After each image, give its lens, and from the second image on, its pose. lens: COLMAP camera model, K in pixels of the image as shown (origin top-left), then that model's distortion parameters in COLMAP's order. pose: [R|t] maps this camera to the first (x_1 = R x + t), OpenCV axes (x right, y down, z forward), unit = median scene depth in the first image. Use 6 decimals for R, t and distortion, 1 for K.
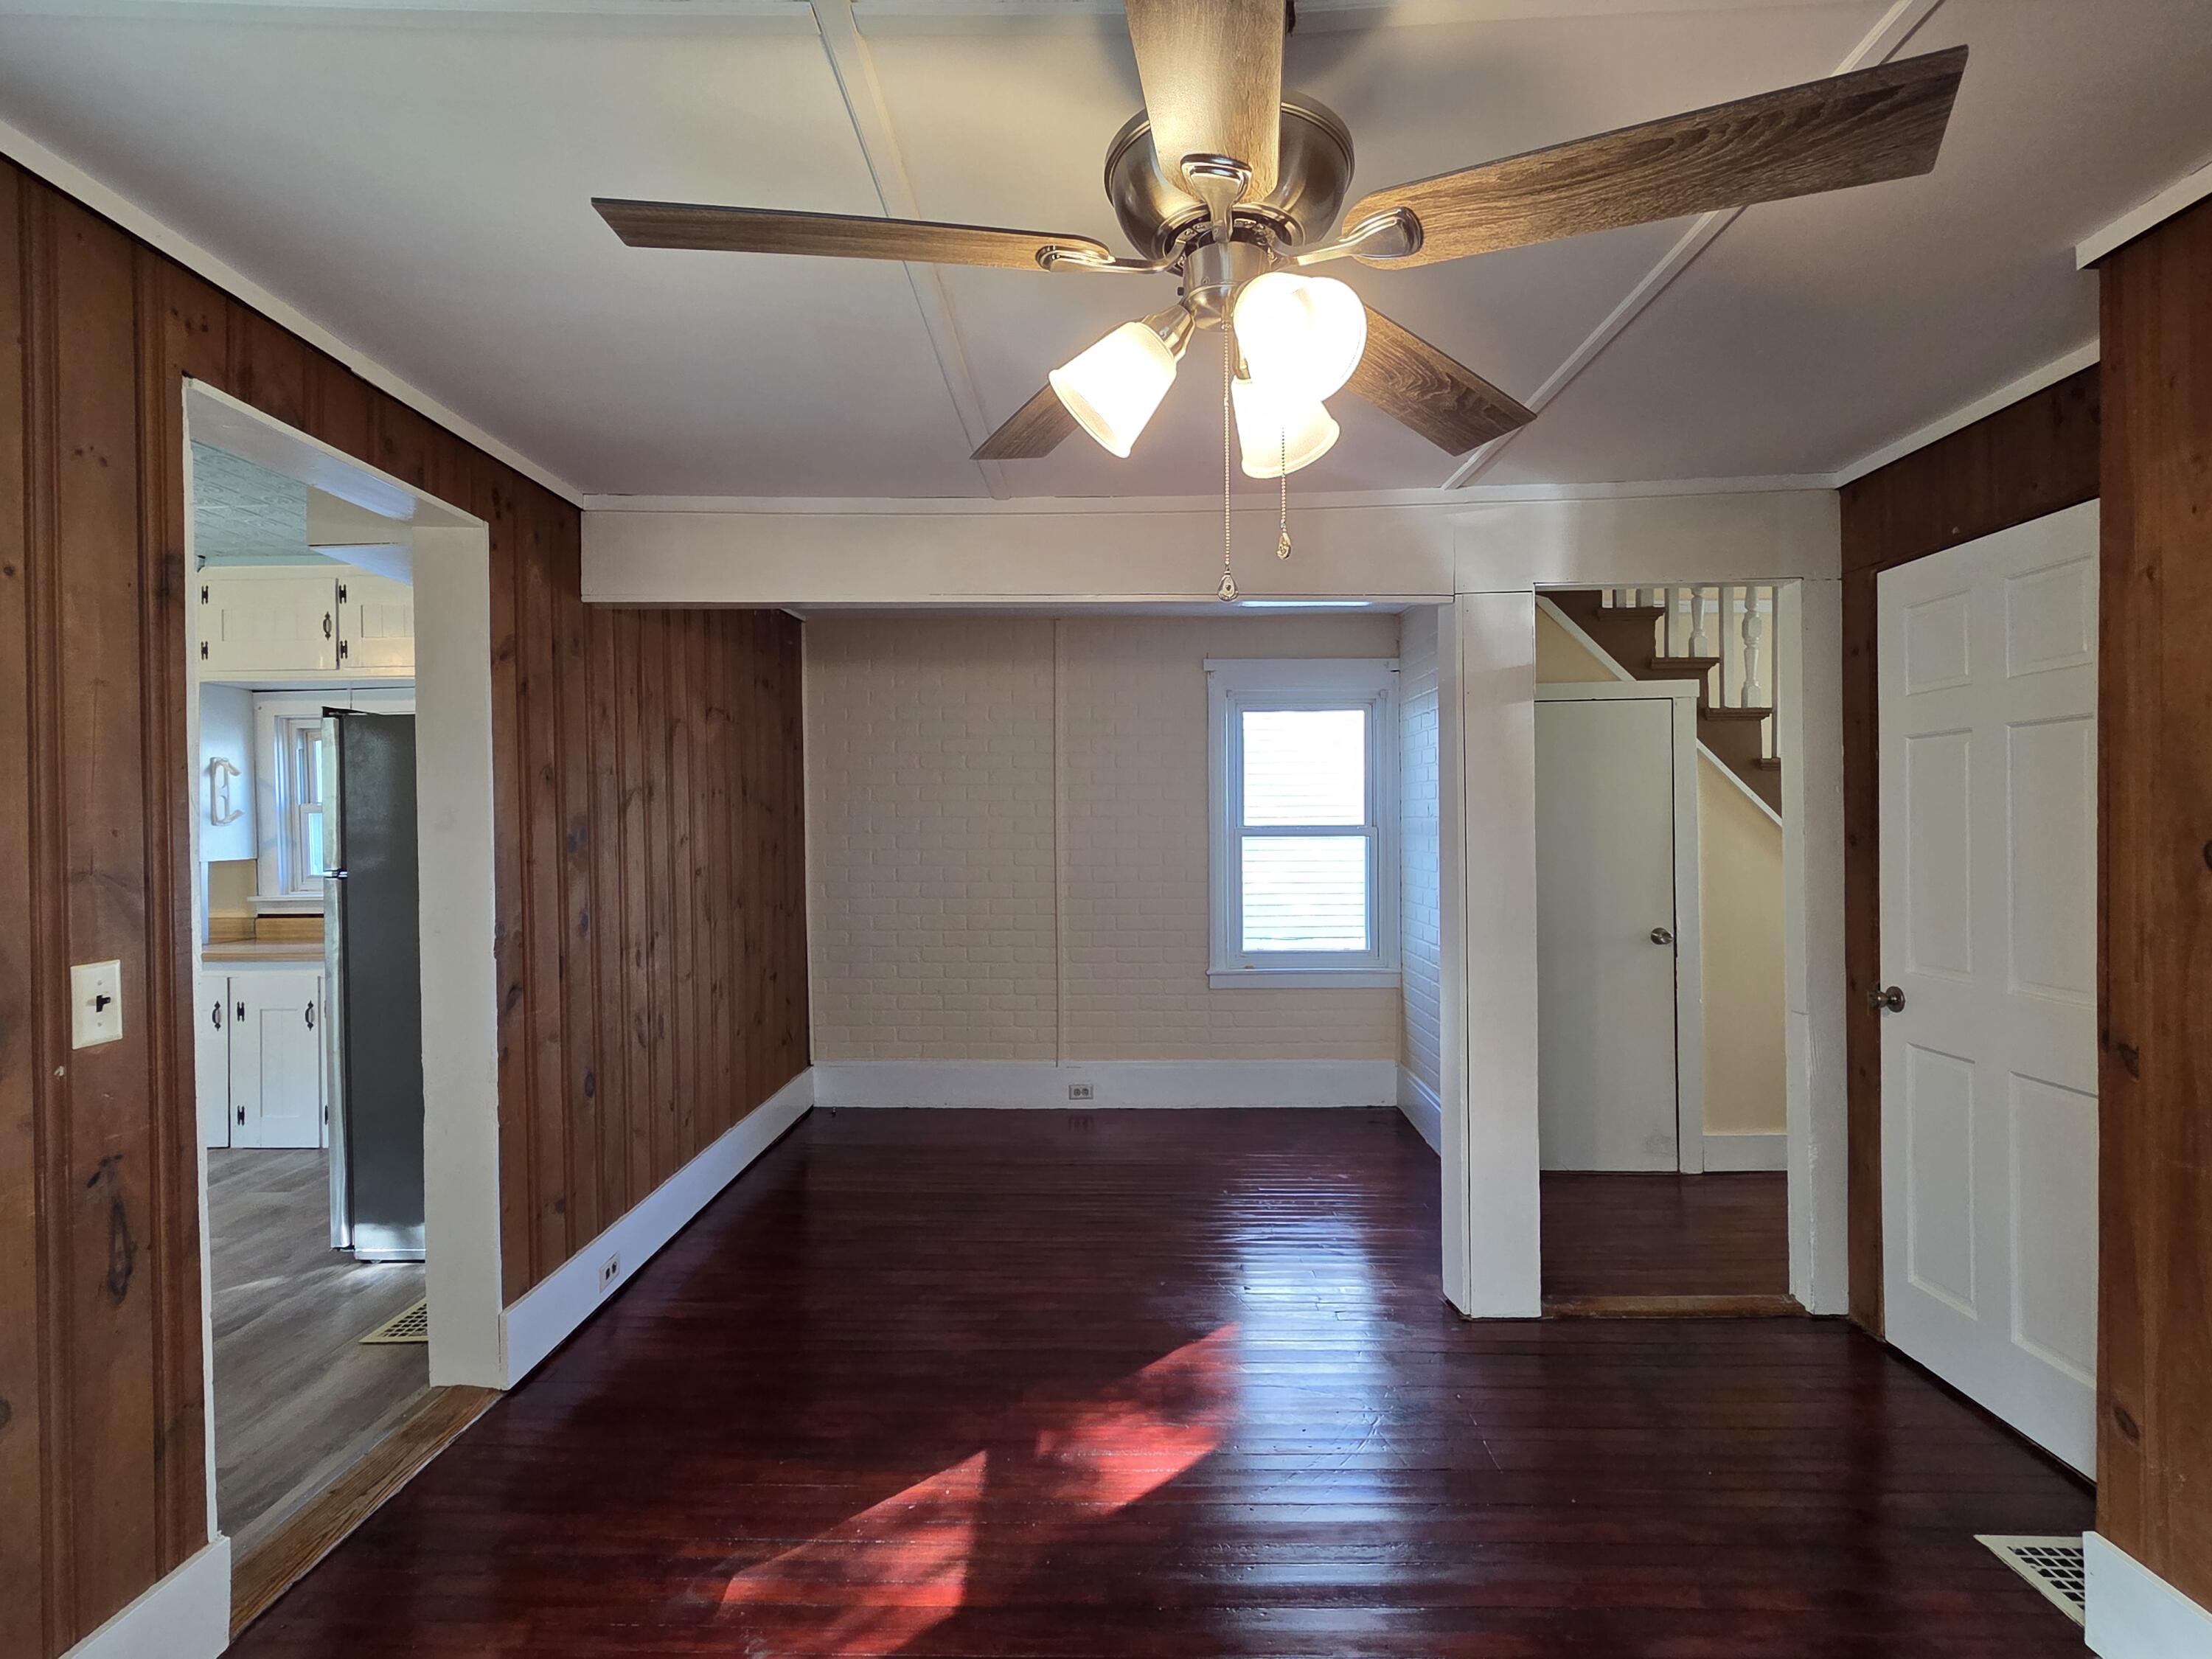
lens RADIAL K [[1097.3, 0, 1105.8], [0, 1097.3, 828.0], [0, 0, 1]] dist [-0.006408, 0.003367]
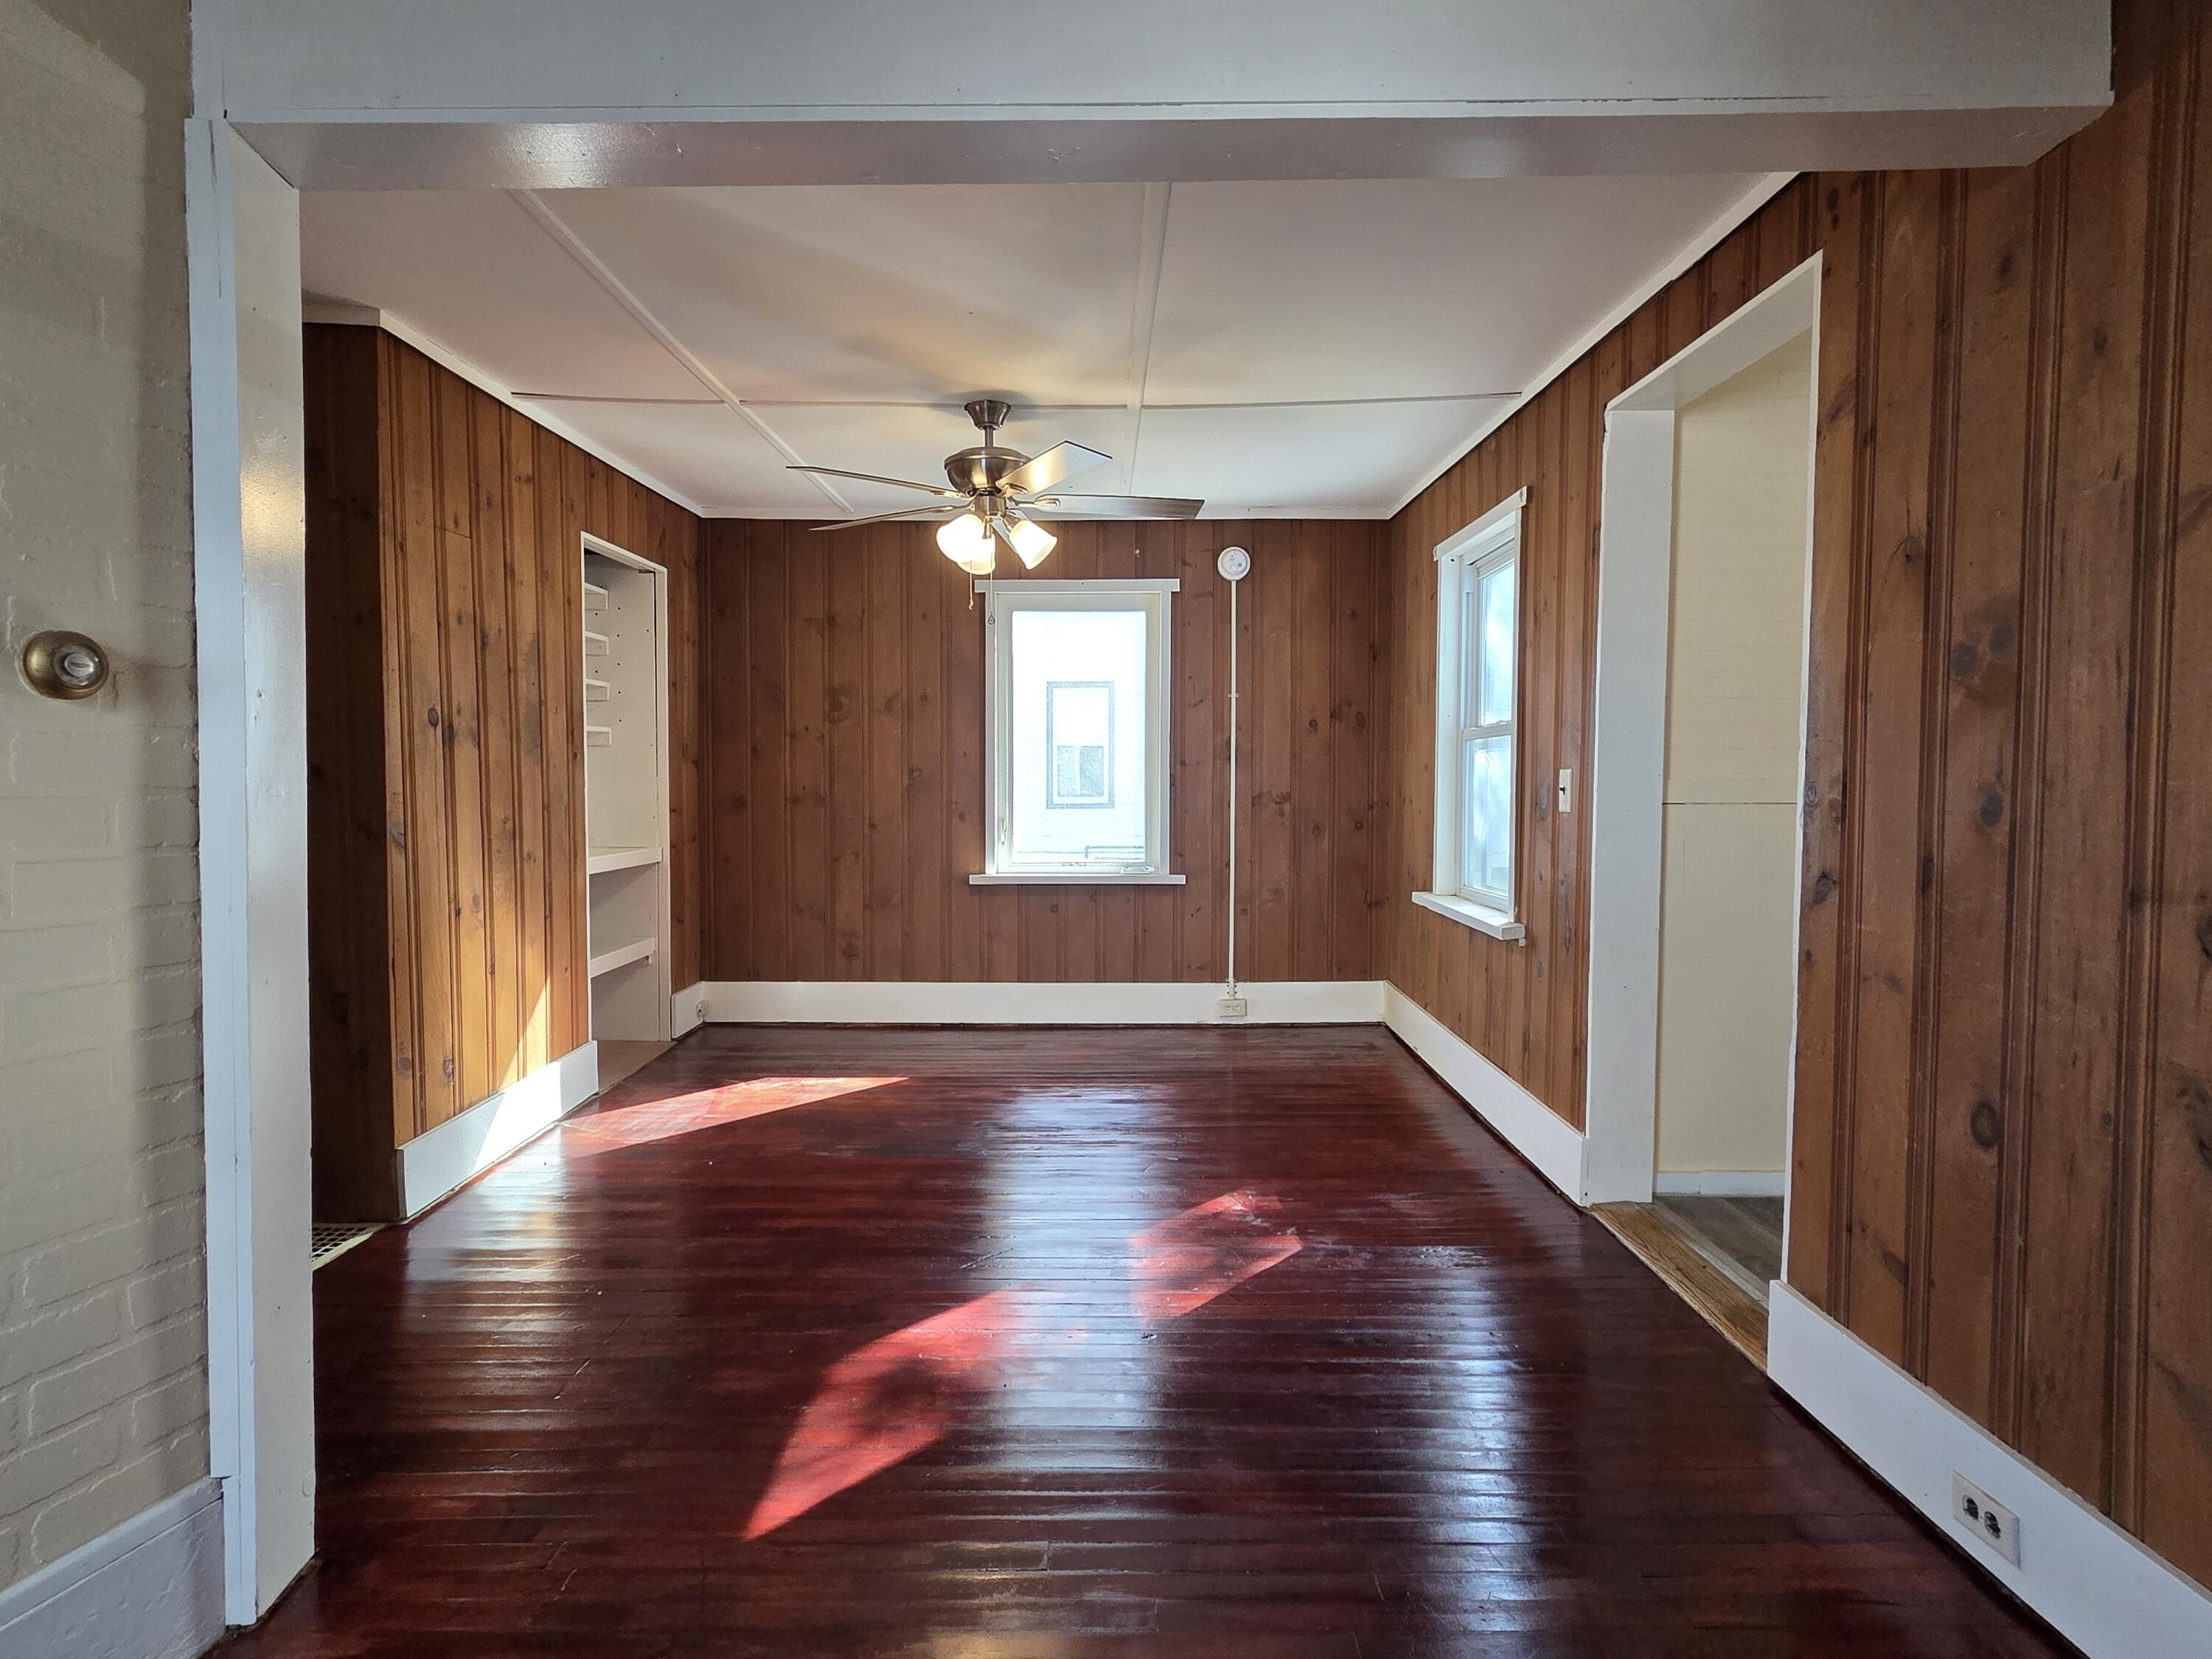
lens RADIAL K [[1097.3, 0, 1107.3], [0, 1097.3, 824.2], [0, 0, 1]] dist [-0.006408, 0.003367]
pose [[-0.999712, 0.006635, -0.023079, -0.046461], [0.005589, 0.998967, 0.045106, 0.067725], [0.023355, 0.044964, -0.998716, 1.503233]]
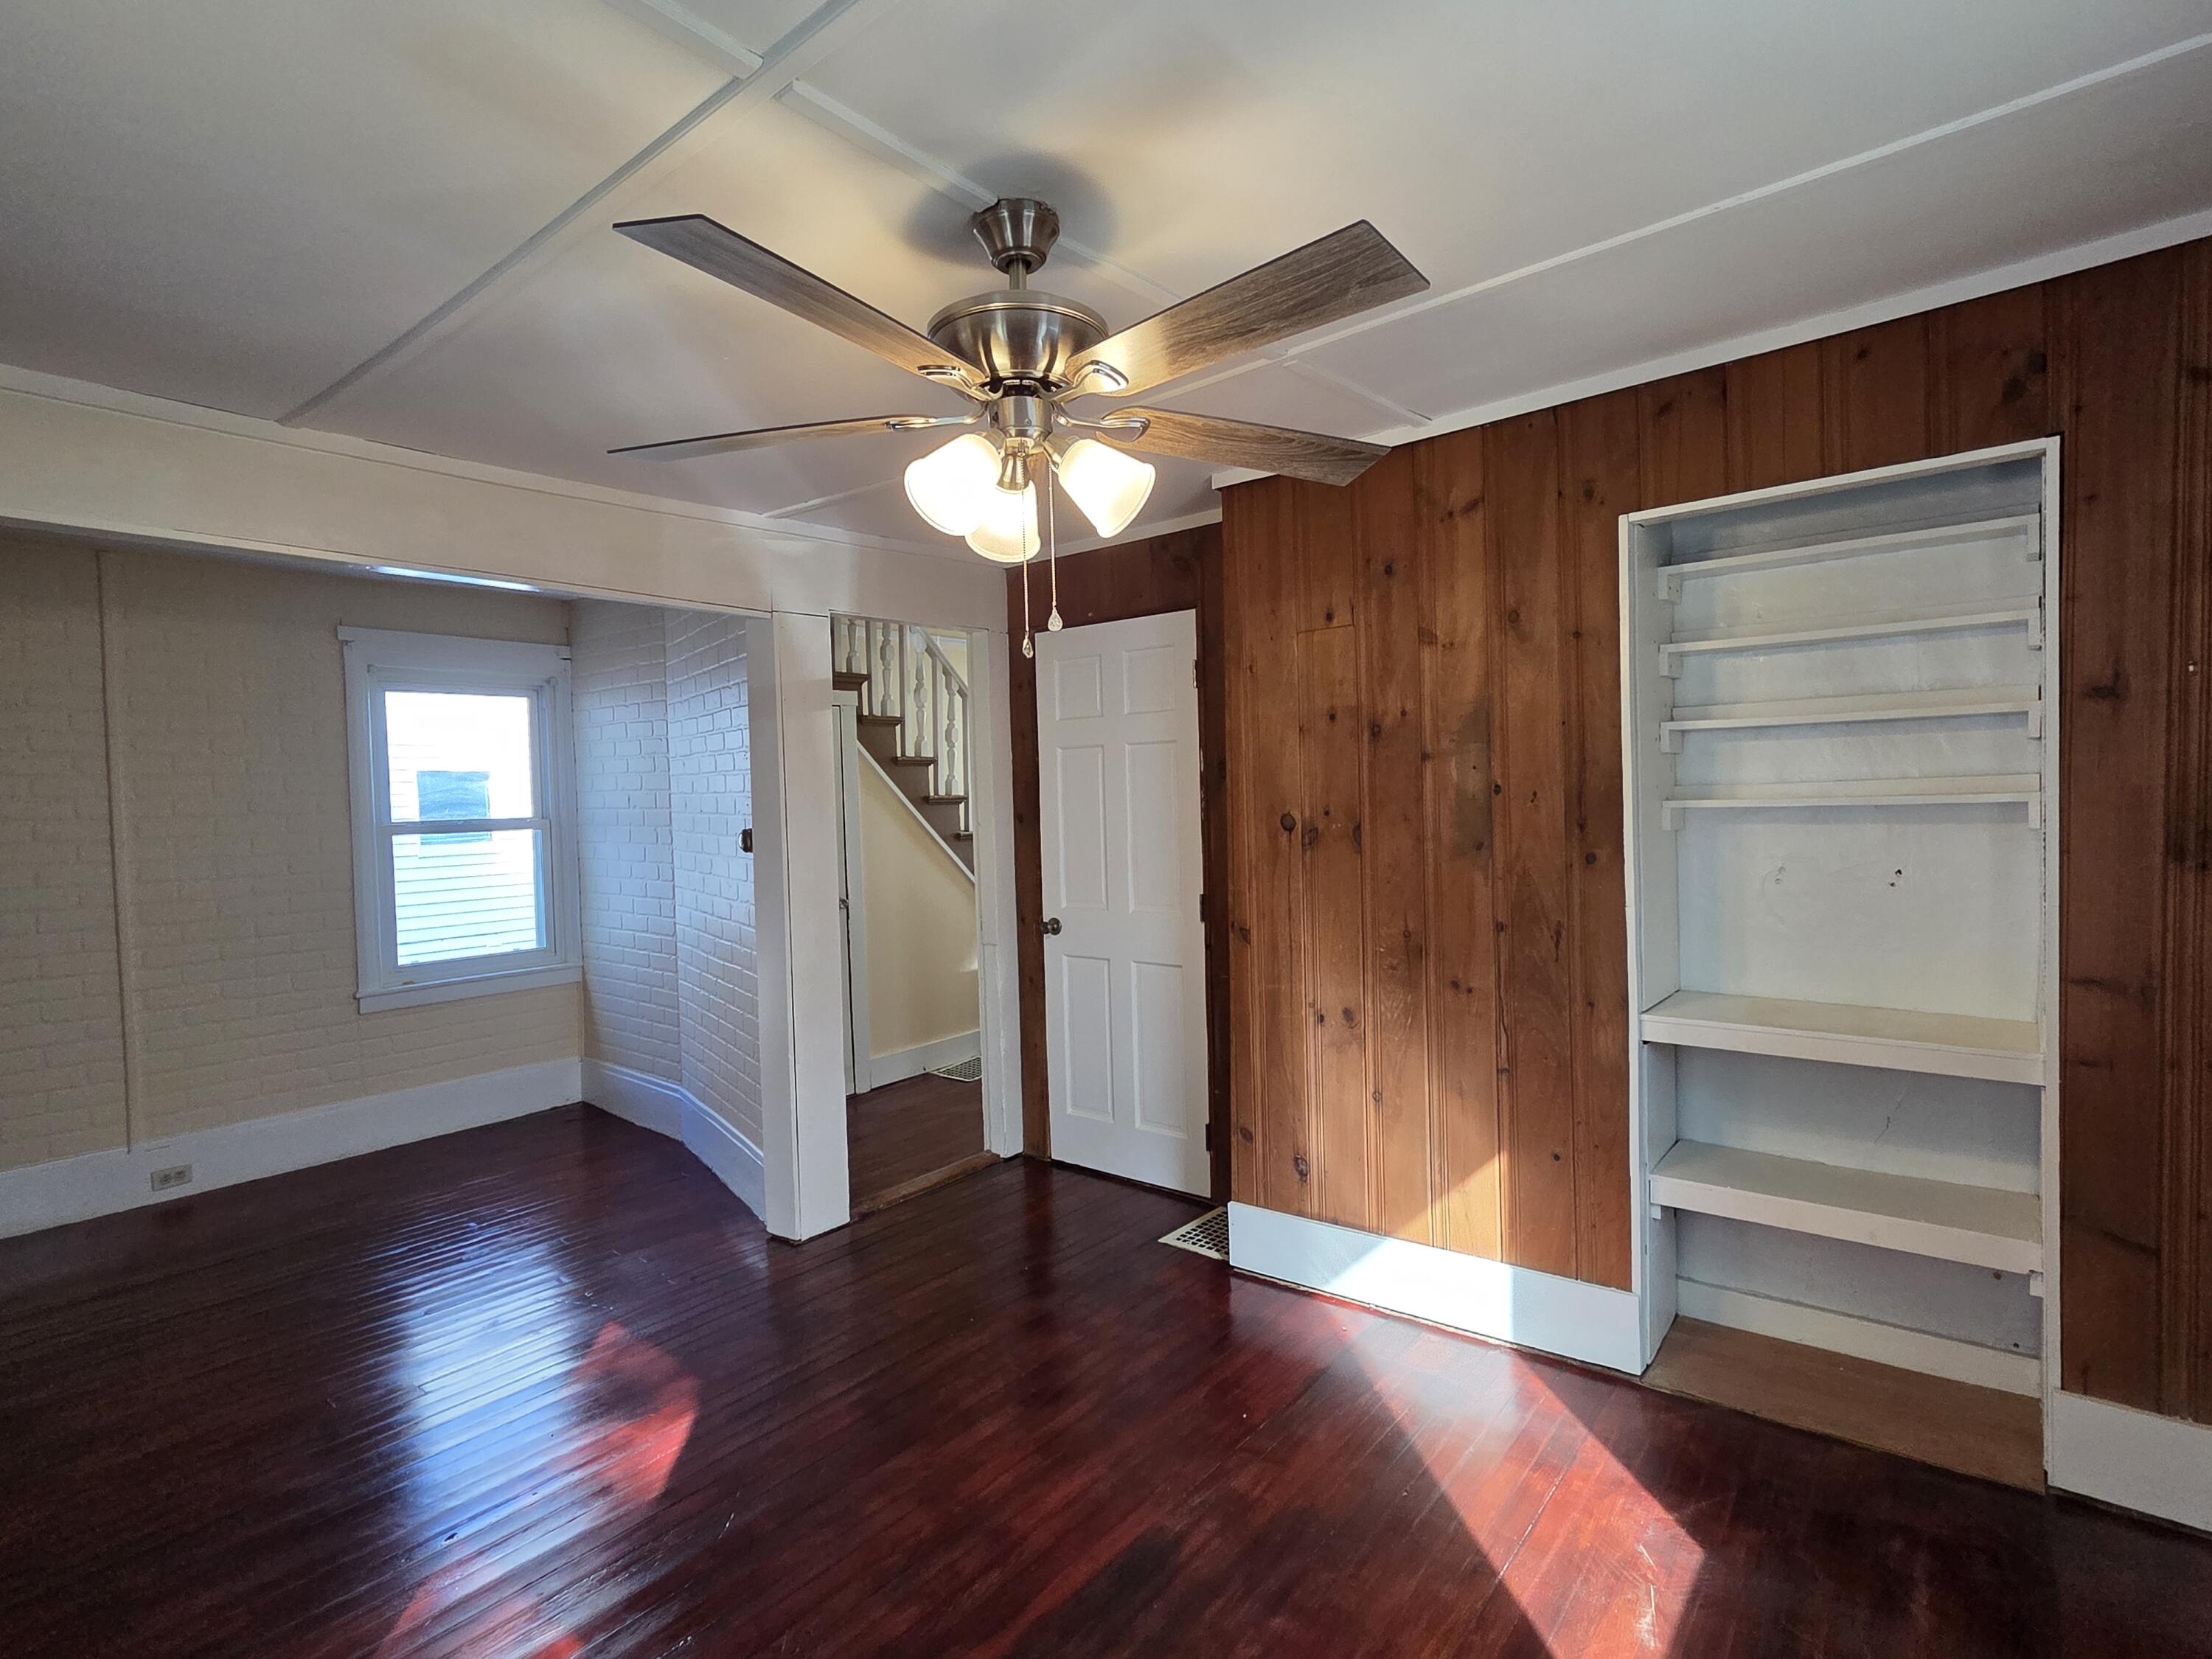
lens RADIAL K [[1097.3, 0, 1104.9], [0, 1097.3, 827.3], [0, 0, 1]] dist [-0.006408, 0.003367]
pose [[0.615128, -0.034420, 0.787676, -0.362456], [0.023834, 0.999402, 0.025060, -0.010691], [-0.788067, 0.003358, 0.615580, 0.033880]]
